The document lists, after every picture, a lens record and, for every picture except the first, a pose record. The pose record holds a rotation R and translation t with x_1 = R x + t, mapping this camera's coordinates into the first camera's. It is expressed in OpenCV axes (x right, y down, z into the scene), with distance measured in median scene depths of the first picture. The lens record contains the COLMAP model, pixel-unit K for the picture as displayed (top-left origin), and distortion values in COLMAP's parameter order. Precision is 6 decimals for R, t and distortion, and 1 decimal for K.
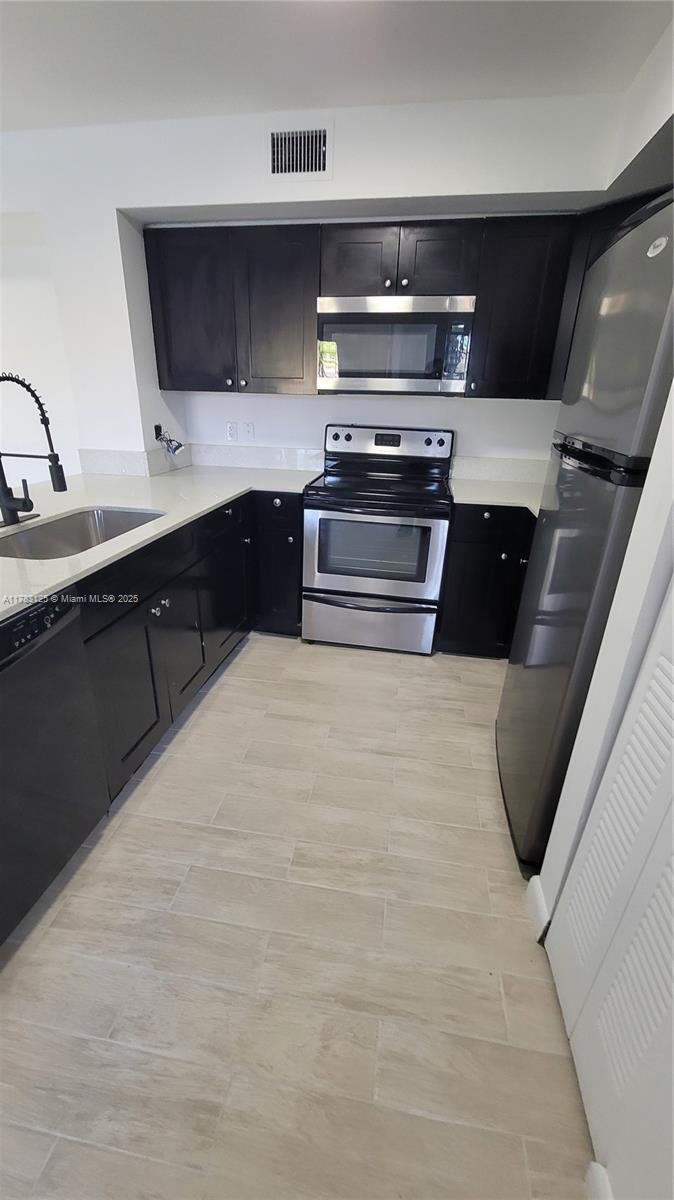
lens RADIAL K [[498.6, 0, 337.0], [0, 498.6, 600.0], [0, 0, 1]] dist [0.002730, 0.000083]
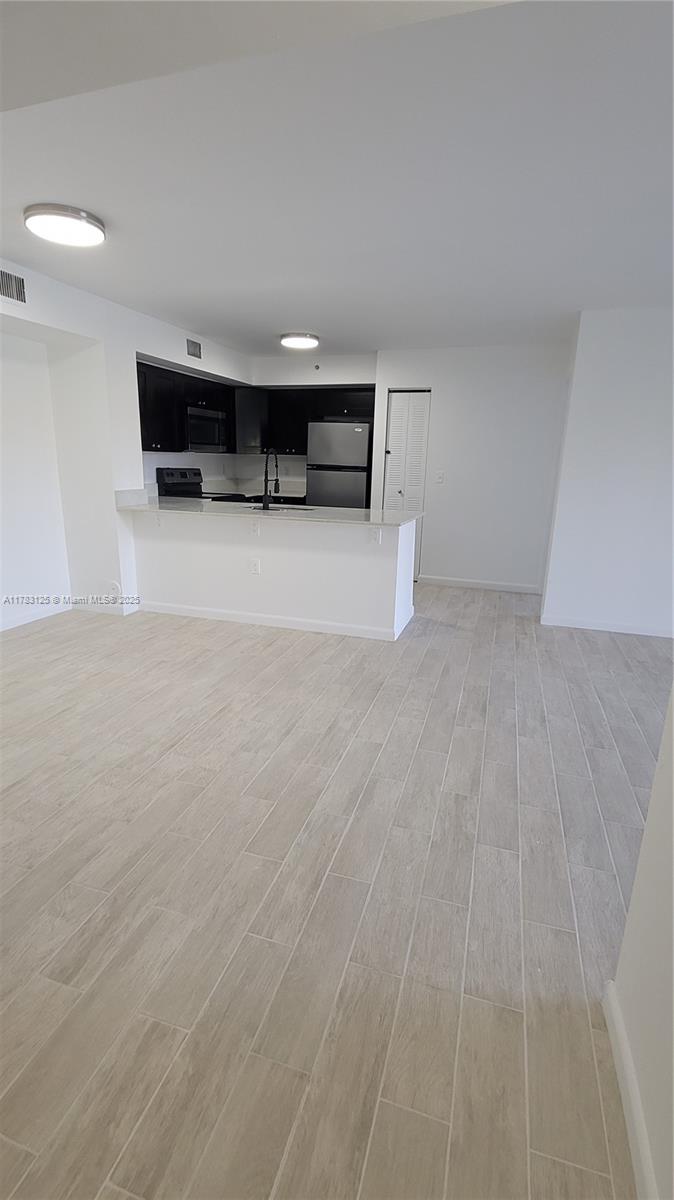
lens RADIAL K [[498.6, 0, 337.0], [0, 498.6, 600.0], [0, 0, 1]] dist [0.002730, 0.000083]
pose [[0.158632, -0.288098, 0.944371, -2.172636], [0.359315, 0.907740, 0.216567, -0.114339], [-0.919635, 0.304972, 0.247514, 0.179397]]
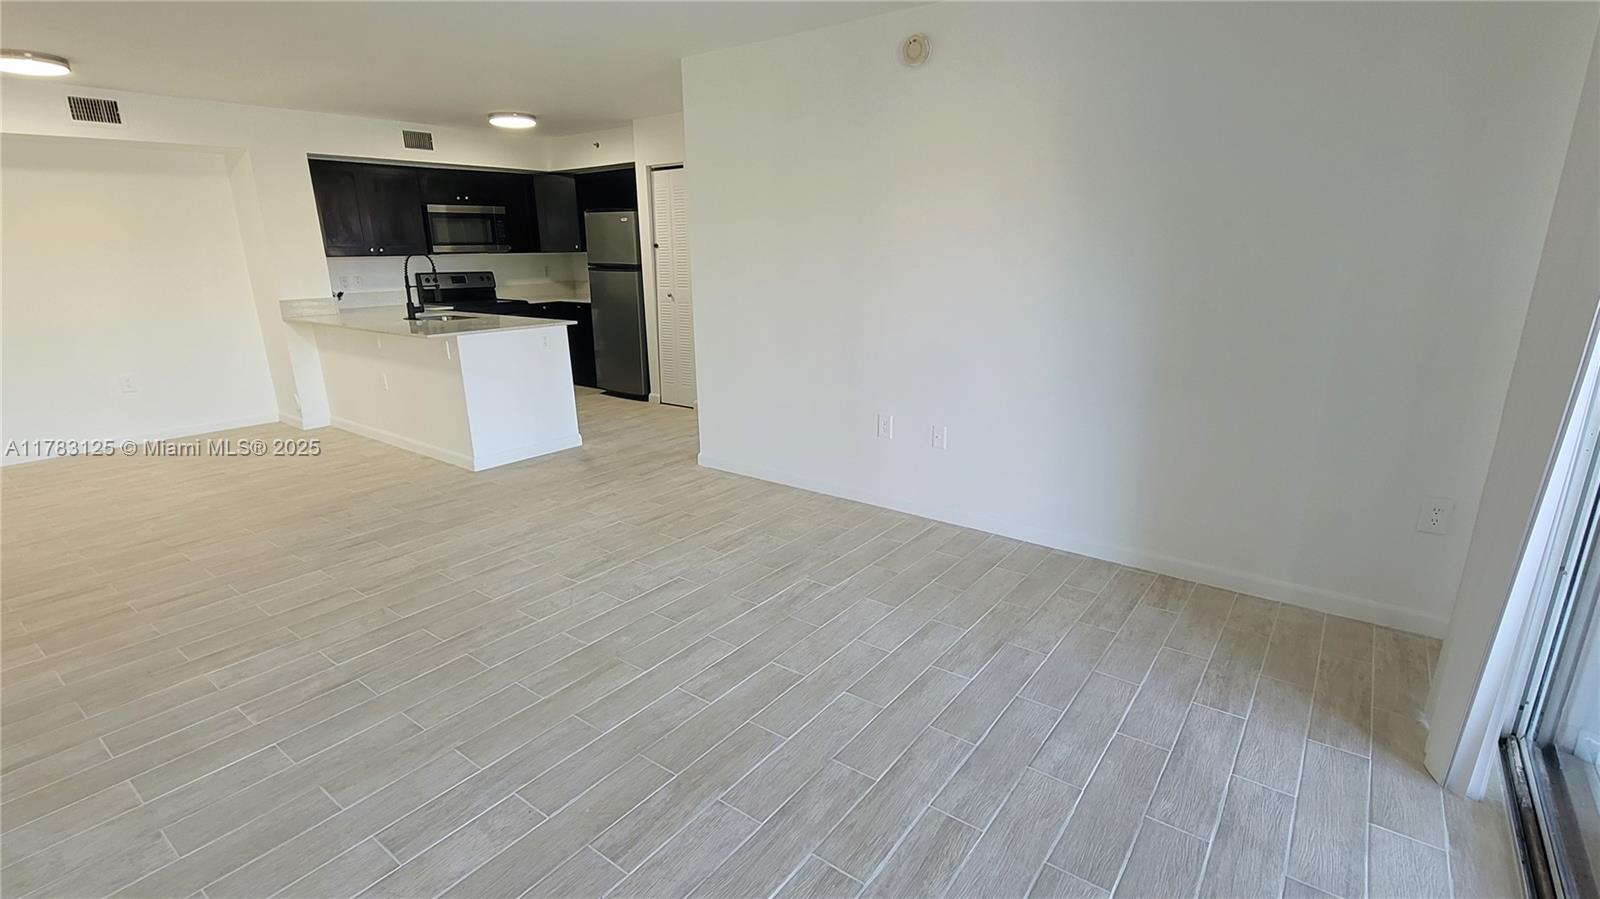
lens RADIAL K [[664.8, 0, 800.0], [0, 664.8, 449.5], [0, 0, 1]] dist [0.002730, 0.000083]
pose [[0.449309, -0.290660, 0.844771, -1.821438], [0.364577, 0.922928, 0.123643, 0.441821], [-0.815601, 0.252430, 0.520648, -1.214809]]
